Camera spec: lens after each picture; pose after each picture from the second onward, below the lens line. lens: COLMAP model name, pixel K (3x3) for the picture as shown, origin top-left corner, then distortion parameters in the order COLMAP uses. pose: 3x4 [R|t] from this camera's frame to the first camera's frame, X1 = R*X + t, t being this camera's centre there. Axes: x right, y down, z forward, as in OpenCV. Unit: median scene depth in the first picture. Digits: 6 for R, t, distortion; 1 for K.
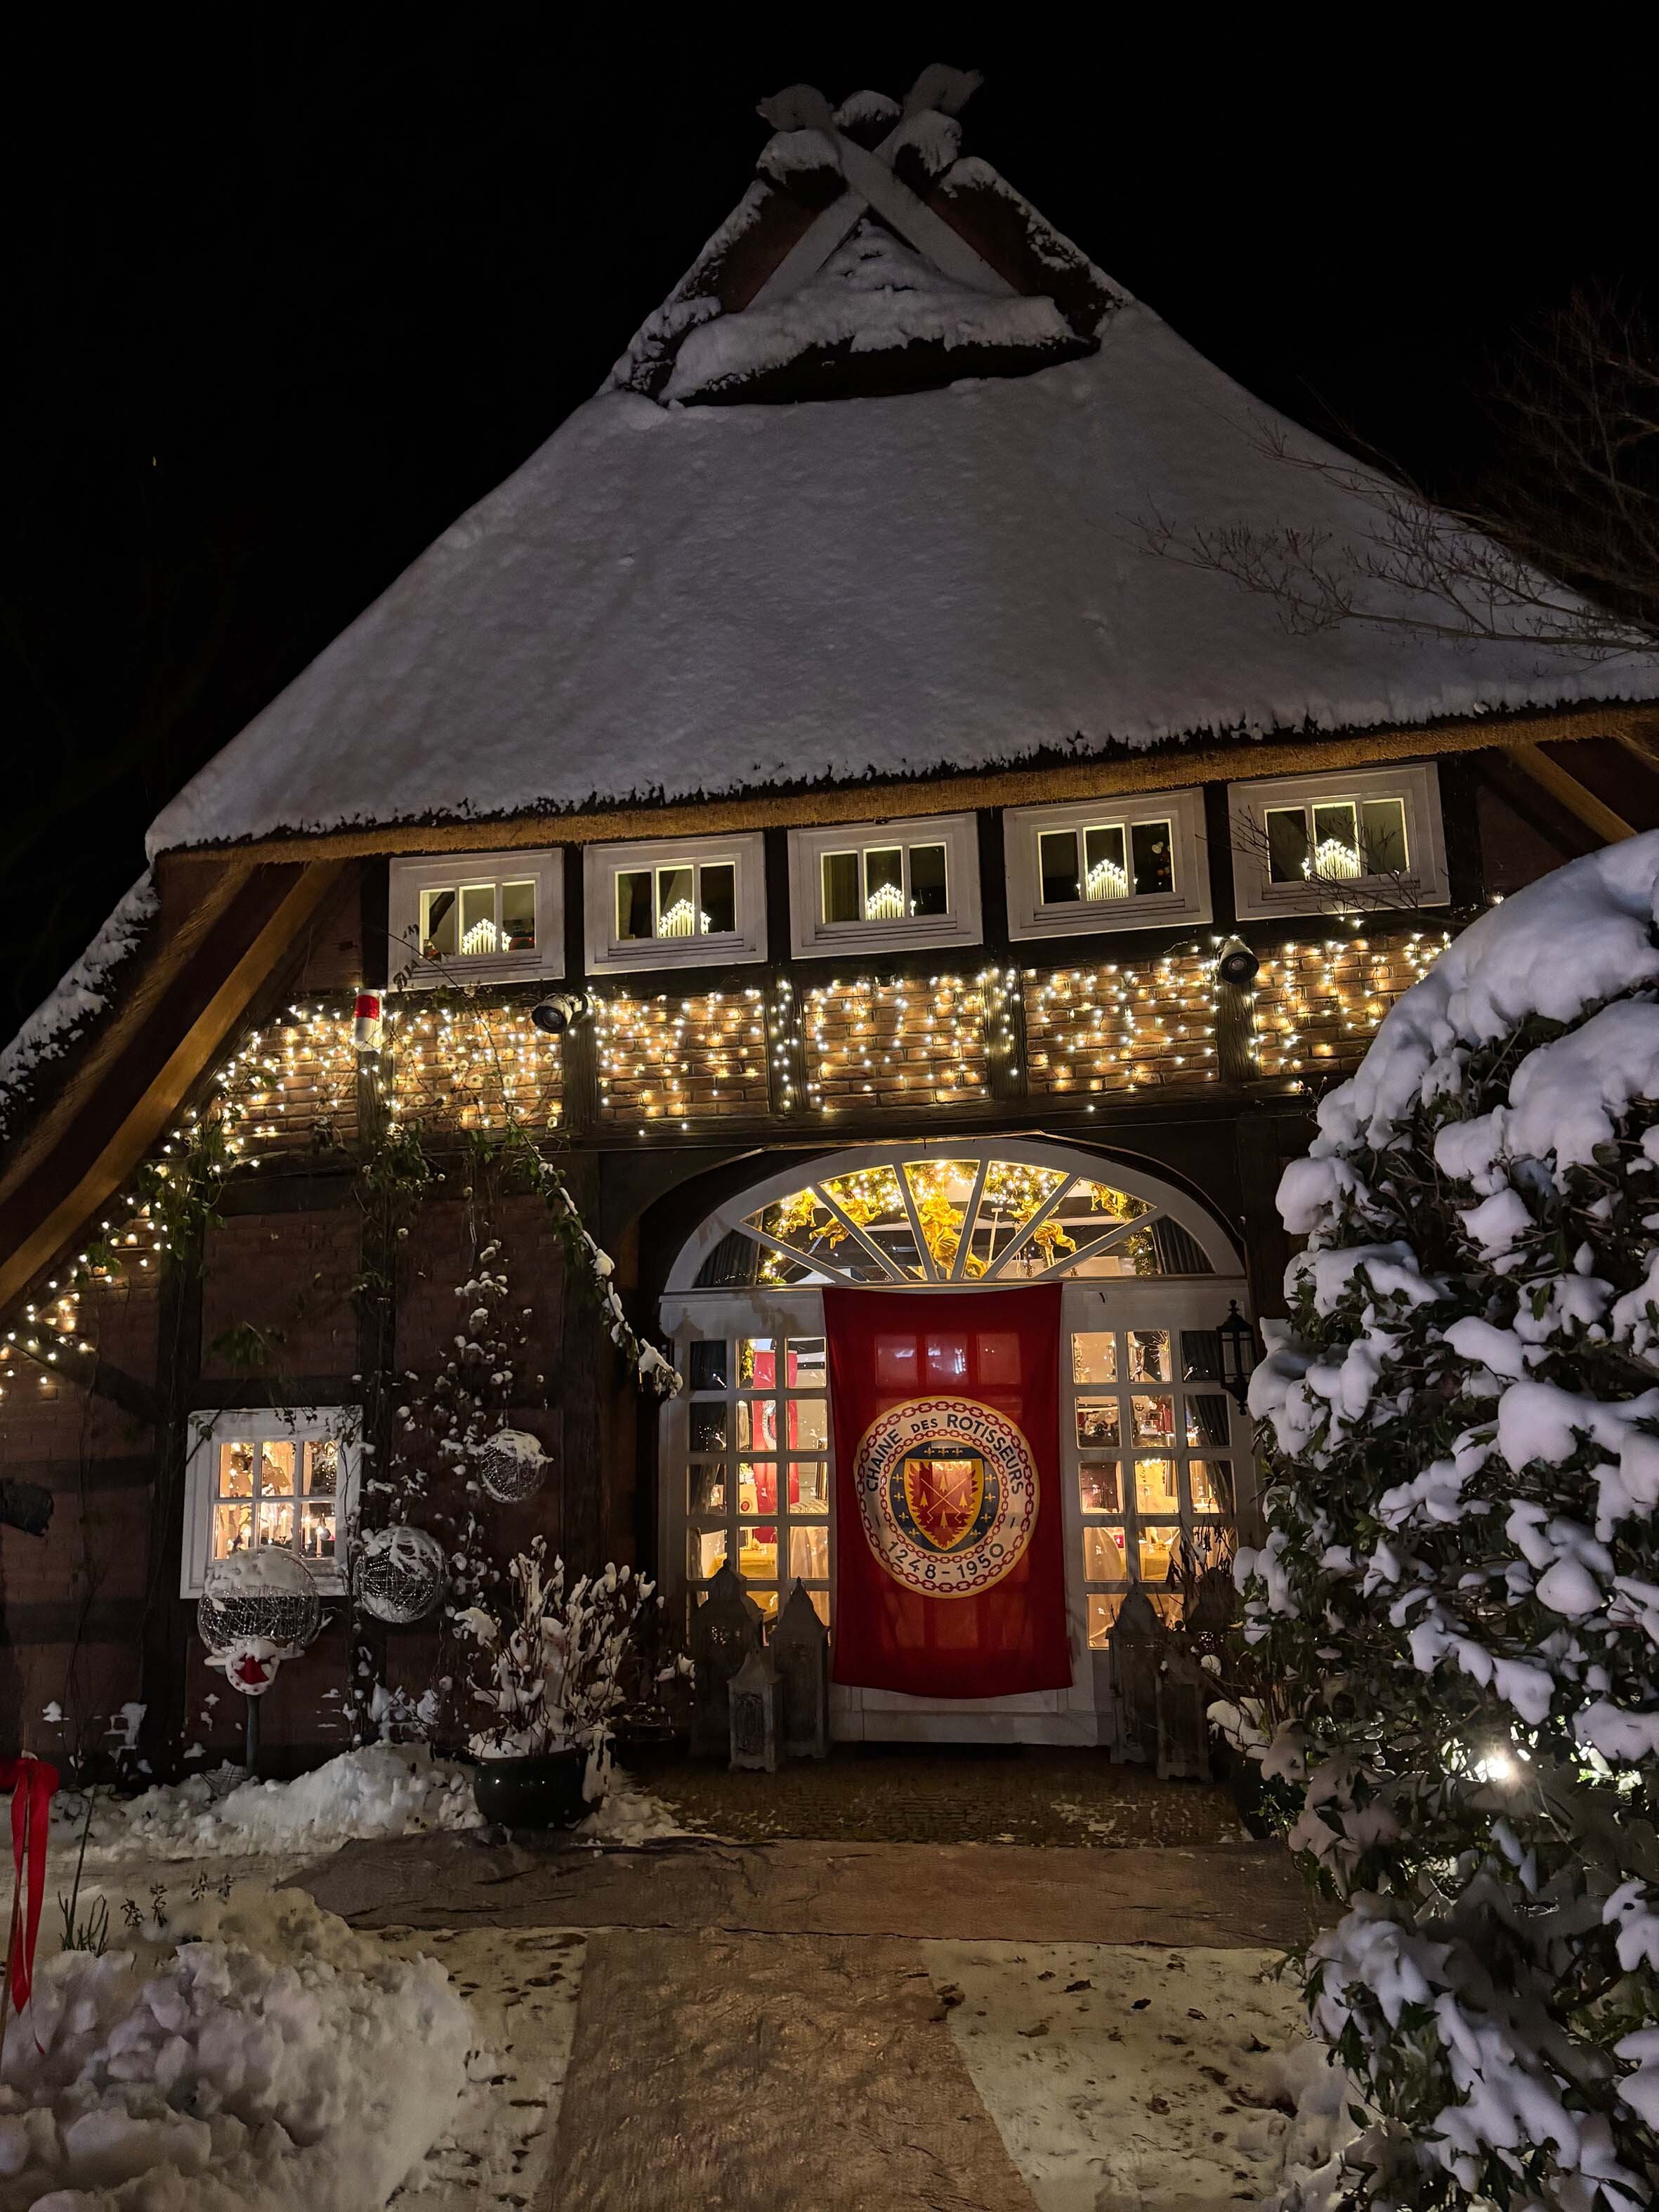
lens RADIAL K [[1665.2, 0, 838.0], [0, 1665.2, 1105.3], [0, 0, 1]] dist [0.028195, -0.008745]
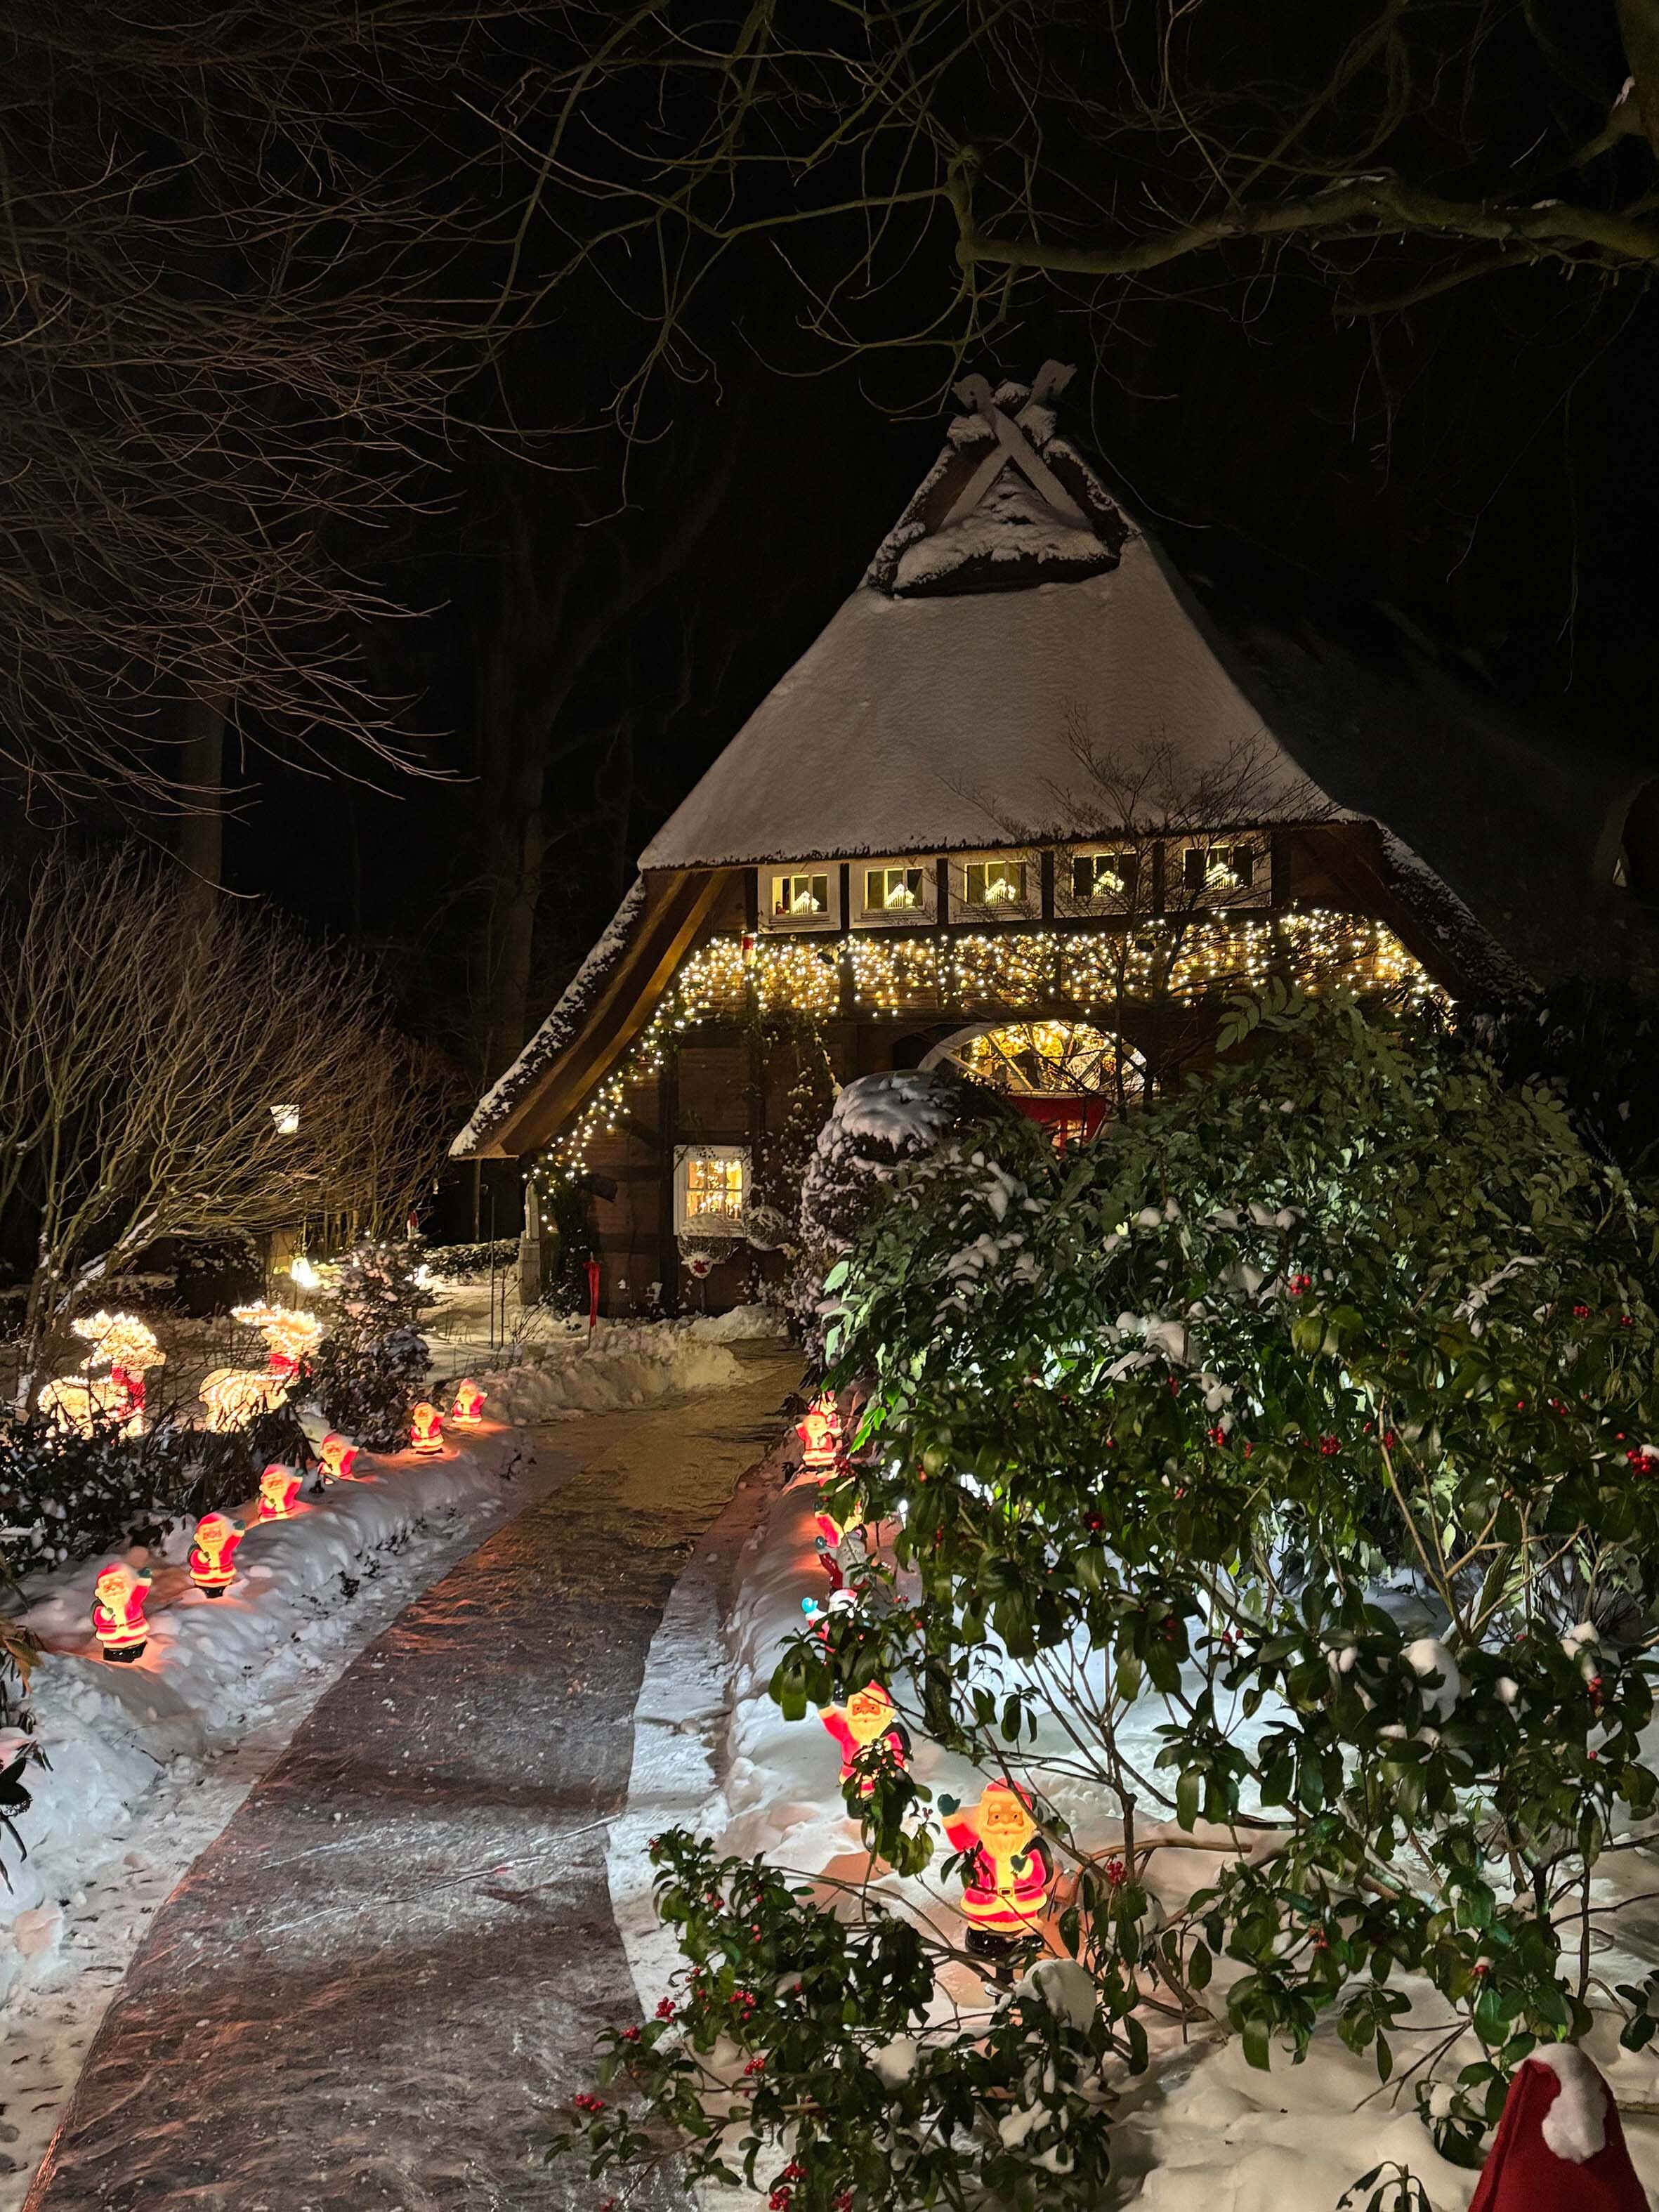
lens RADIAL K [[2257.4, 0, 828.6], [0, 2257.4, 1105.3], [0, 0, 1]] dist [-0.018514, 0.000000]
pose [[0.930933, 0.030373, -0.363926, 0.773270], [0.041376, 0.981346, 0.187743, -0.366975], [0.362840, -0.189834, 0.912311, -1.402037]]
